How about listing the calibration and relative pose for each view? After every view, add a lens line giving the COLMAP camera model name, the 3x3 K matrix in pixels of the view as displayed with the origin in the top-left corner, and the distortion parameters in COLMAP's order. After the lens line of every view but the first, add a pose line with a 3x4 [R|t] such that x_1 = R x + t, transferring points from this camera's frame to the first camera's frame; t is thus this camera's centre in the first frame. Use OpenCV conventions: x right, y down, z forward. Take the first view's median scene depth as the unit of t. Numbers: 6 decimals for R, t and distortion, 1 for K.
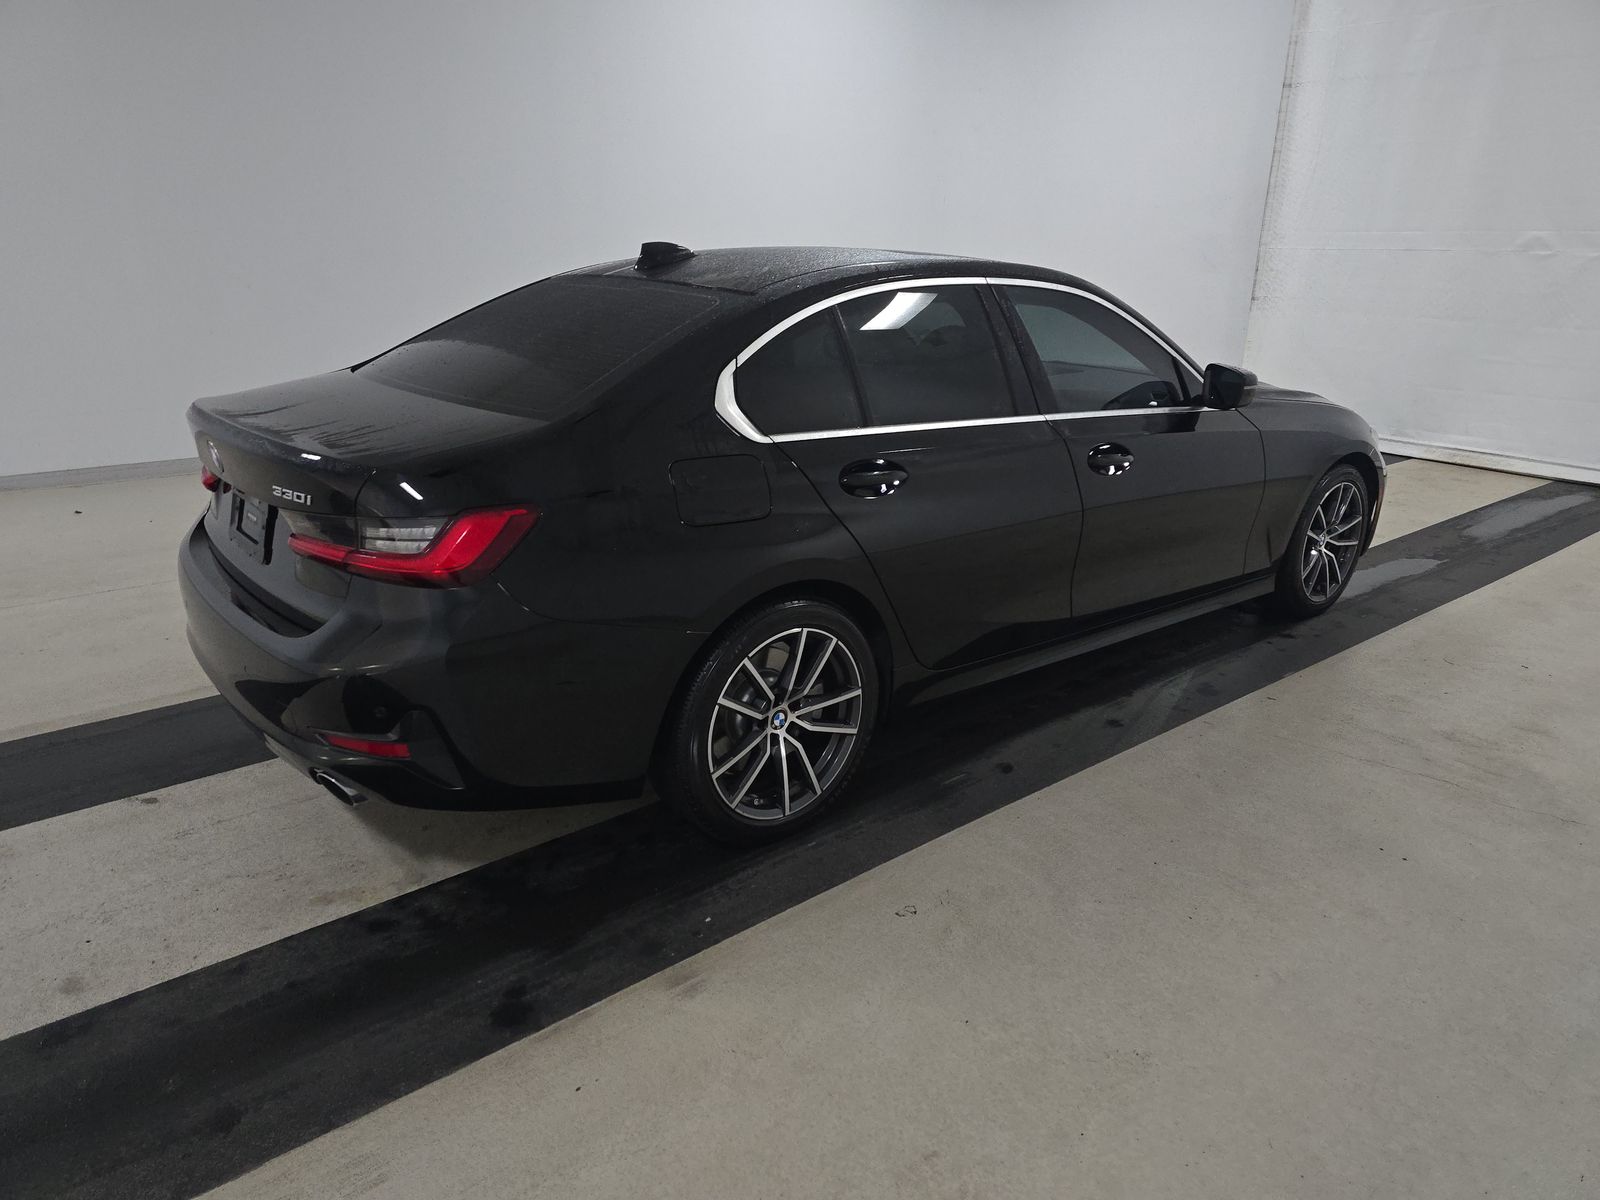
lens RADIAL K [[1075.1, 0, 800.5], [0, 1075.1, 590.1], [0, 0, 1]] dist [0.051415, -0.044367]
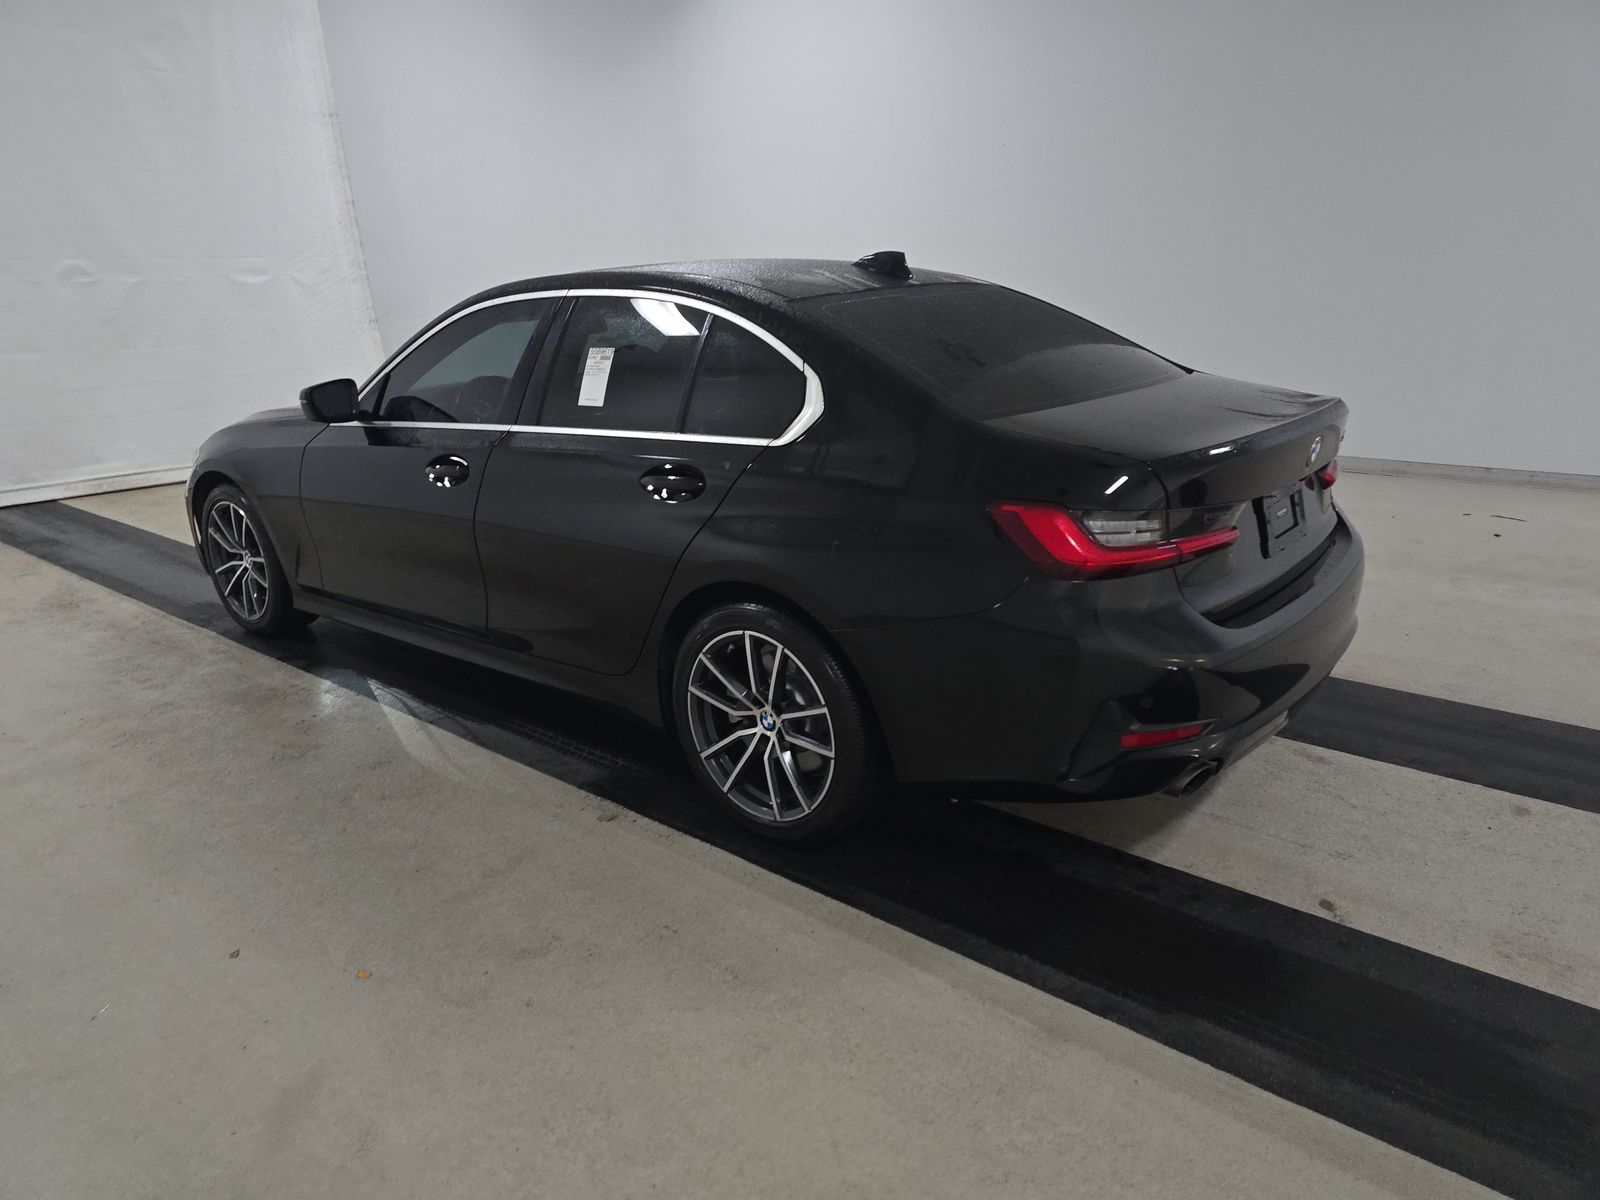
lens RADIAL K [[1075.1, 0, 800.5], [0, 1075.1, 590.1], [0, 0, 1]] dist [0.051415, -0.044367]
pose [[-0.190390, -0.284088, 0.939705, -1.309636], [0.318970, 0.887378, 0.332893, -0.454111], [-0.928445, 0.363117, -0.078332, 1.432975]]
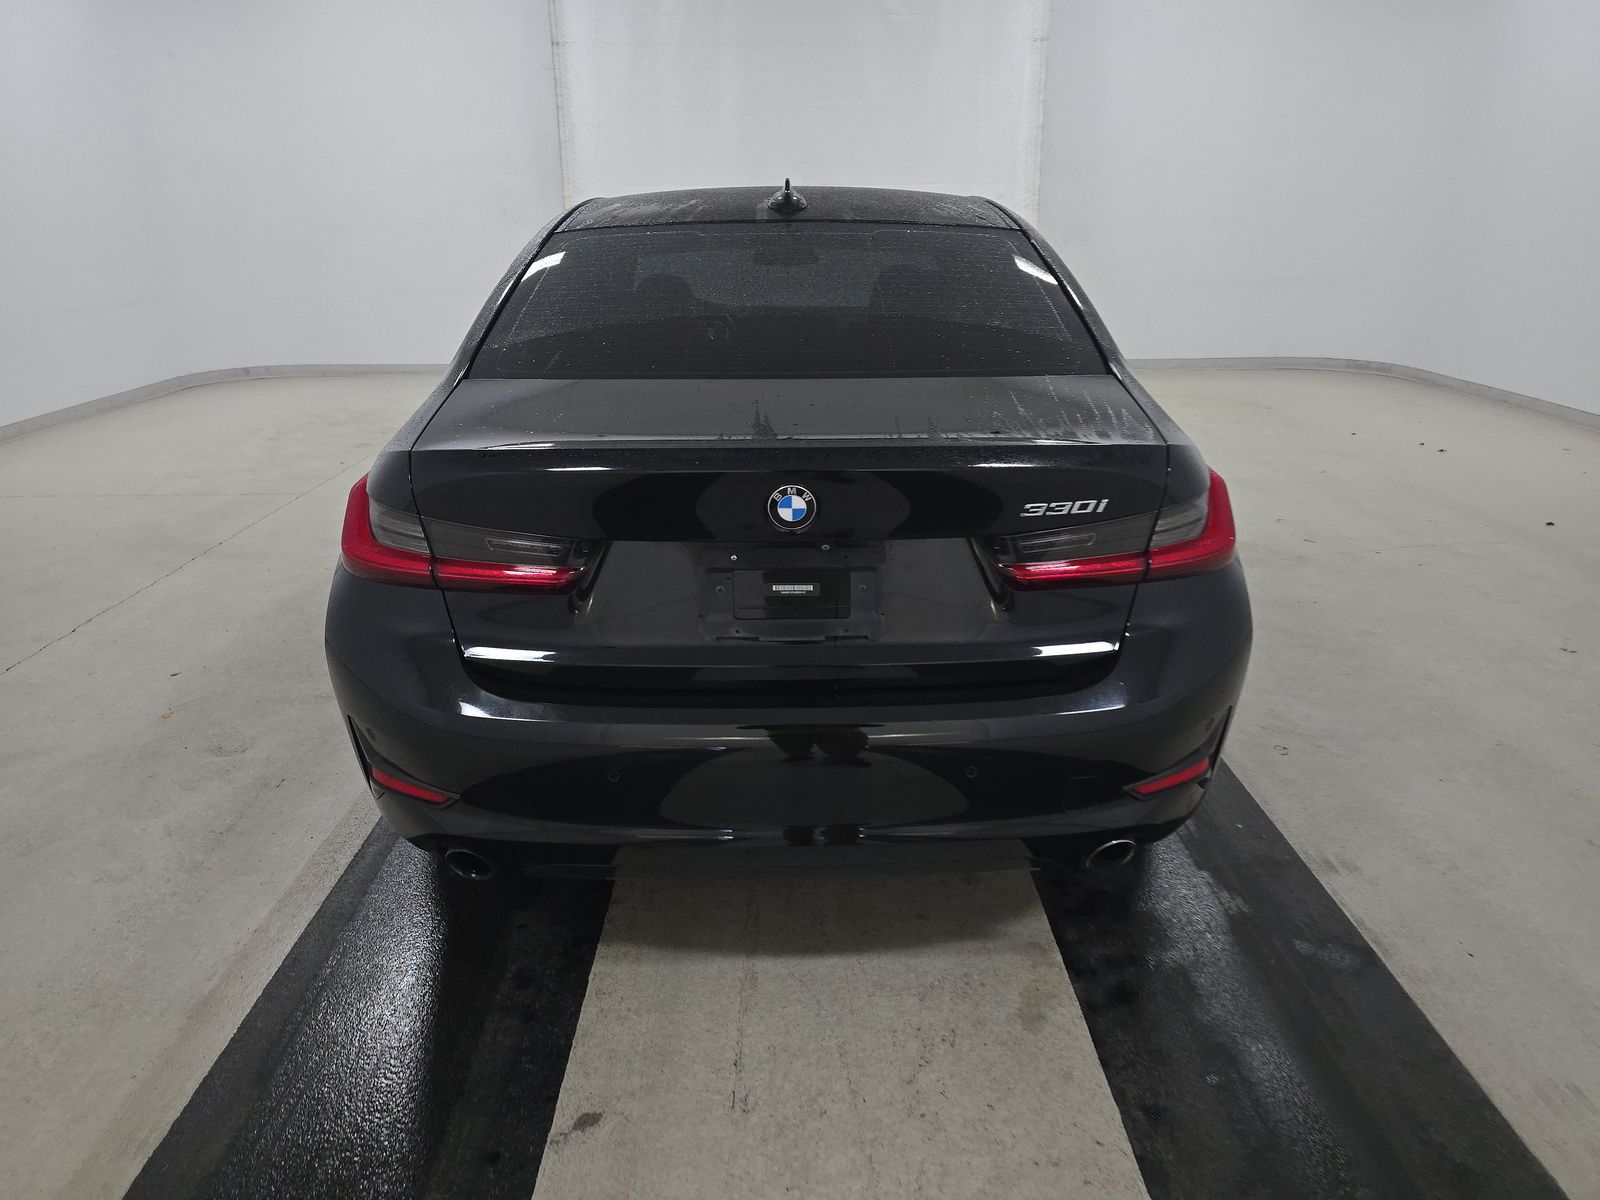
lens RADIAL K [[1075.1, 0, 800.5], [0, 1075.1, 590.1], [0, 0, 1]] dist [0.051415, -0.044367]
pose [[0.625611, -0.271627, 0.731321, -0.934516], [0.246561, 0.958221, 0.144980, -0.153881], [-0.740148, 0.089614, 0.666446, 0.515251]]
